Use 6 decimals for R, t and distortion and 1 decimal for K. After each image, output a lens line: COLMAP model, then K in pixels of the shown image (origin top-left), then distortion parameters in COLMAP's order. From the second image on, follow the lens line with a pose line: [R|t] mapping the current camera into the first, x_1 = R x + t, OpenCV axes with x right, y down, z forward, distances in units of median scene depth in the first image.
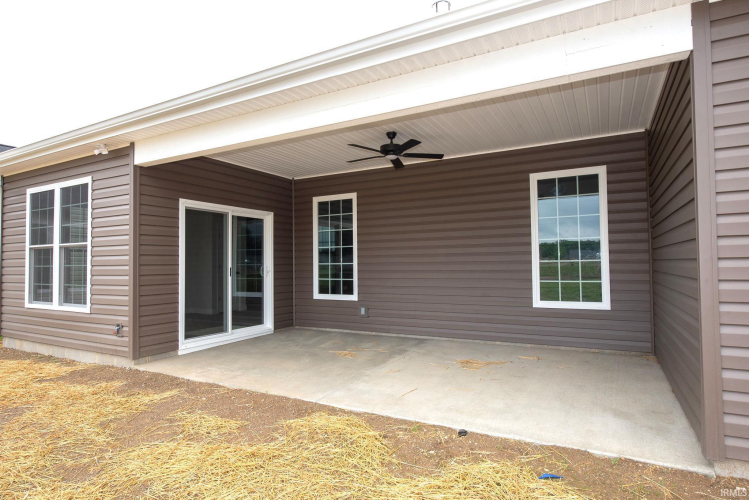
lens RADIAL K [[426.1, 0, 374.5], [0, 426.1, 250.0], [0, 0, 1]] dist [-0.001429, 0.000510]
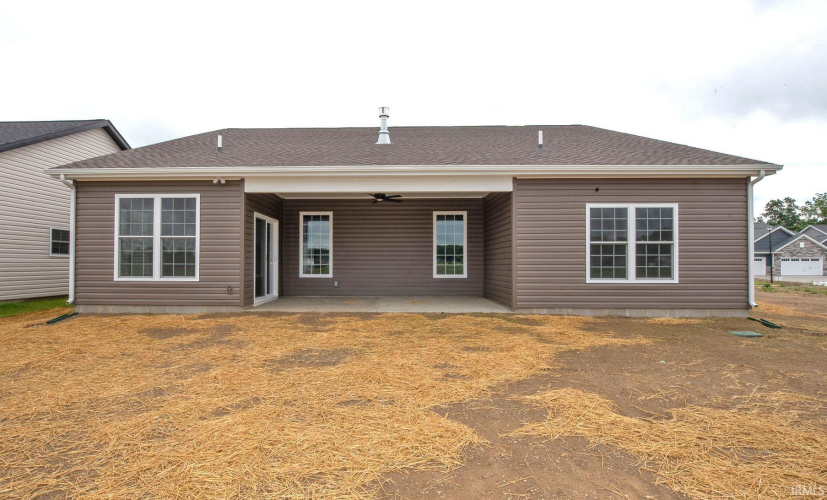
lens RADIAL K [[372.7, 0, 413.5], [0, 372.7, 250.0], [0, 0, 1]] dist [-0.000711, -0.000054]
pose [[0.882850, 0.027661, 0.468840, -0.540206], [-0.025641, 0.999614, -0.010694, 0.024381], [-0.468954, -0.002581, 0.883219, -0.511558]]
